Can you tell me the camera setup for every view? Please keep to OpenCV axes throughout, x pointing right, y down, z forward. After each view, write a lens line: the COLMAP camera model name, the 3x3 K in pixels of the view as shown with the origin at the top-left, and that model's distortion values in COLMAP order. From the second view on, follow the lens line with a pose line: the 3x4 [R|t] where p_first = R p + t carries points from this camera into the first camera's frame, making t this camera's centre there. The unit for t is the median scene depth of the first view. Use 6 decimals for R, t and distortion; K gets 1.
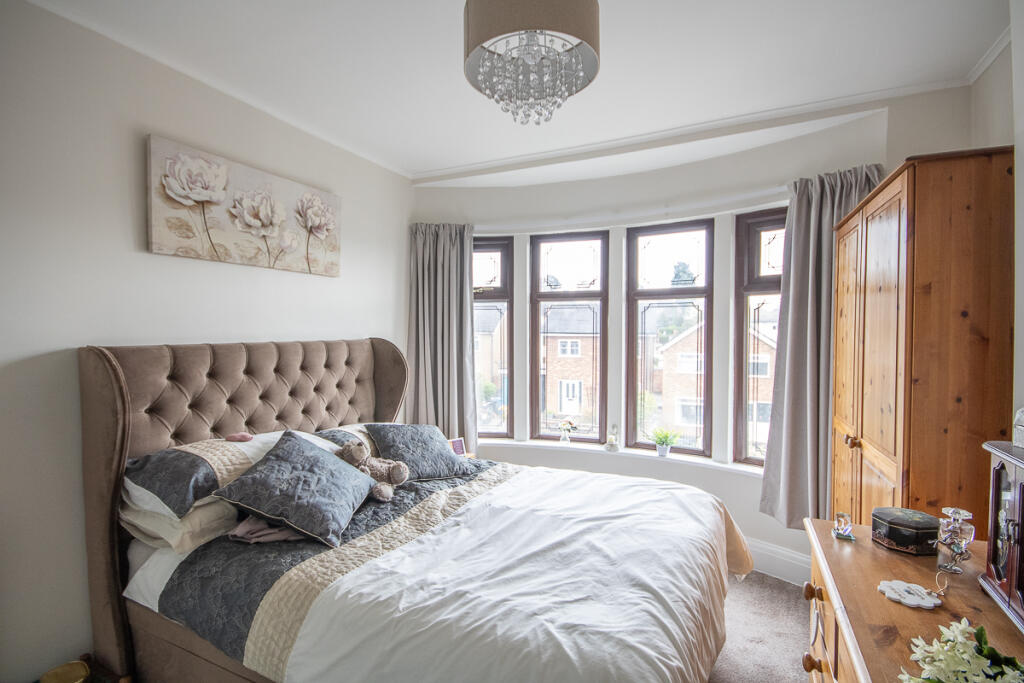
lens RADIAL K [[472.1, 0, 515.3], [0, 472.1, 344.5], [0, 0, 1]] dist [-0.003761, -0.000004]
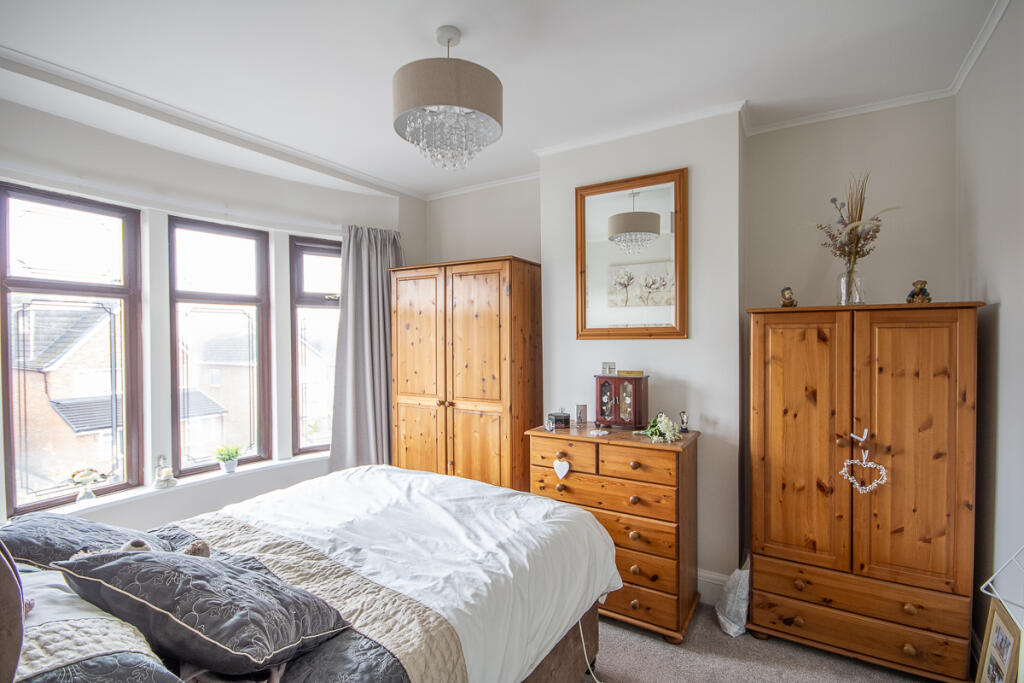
lens RADIAL K [[472.1, 0, 515.3], [0, 472.1, 344.5], [0, 0, 1]] dist [-0.003761, -0.000004]
pose [[0.123722, -0.015021, 0.992203, -0.633623], [0.031578, 0.999439, 0.011193, -0.011716], [-0.991814, 0.029947, 0.124126, 0.366602]]
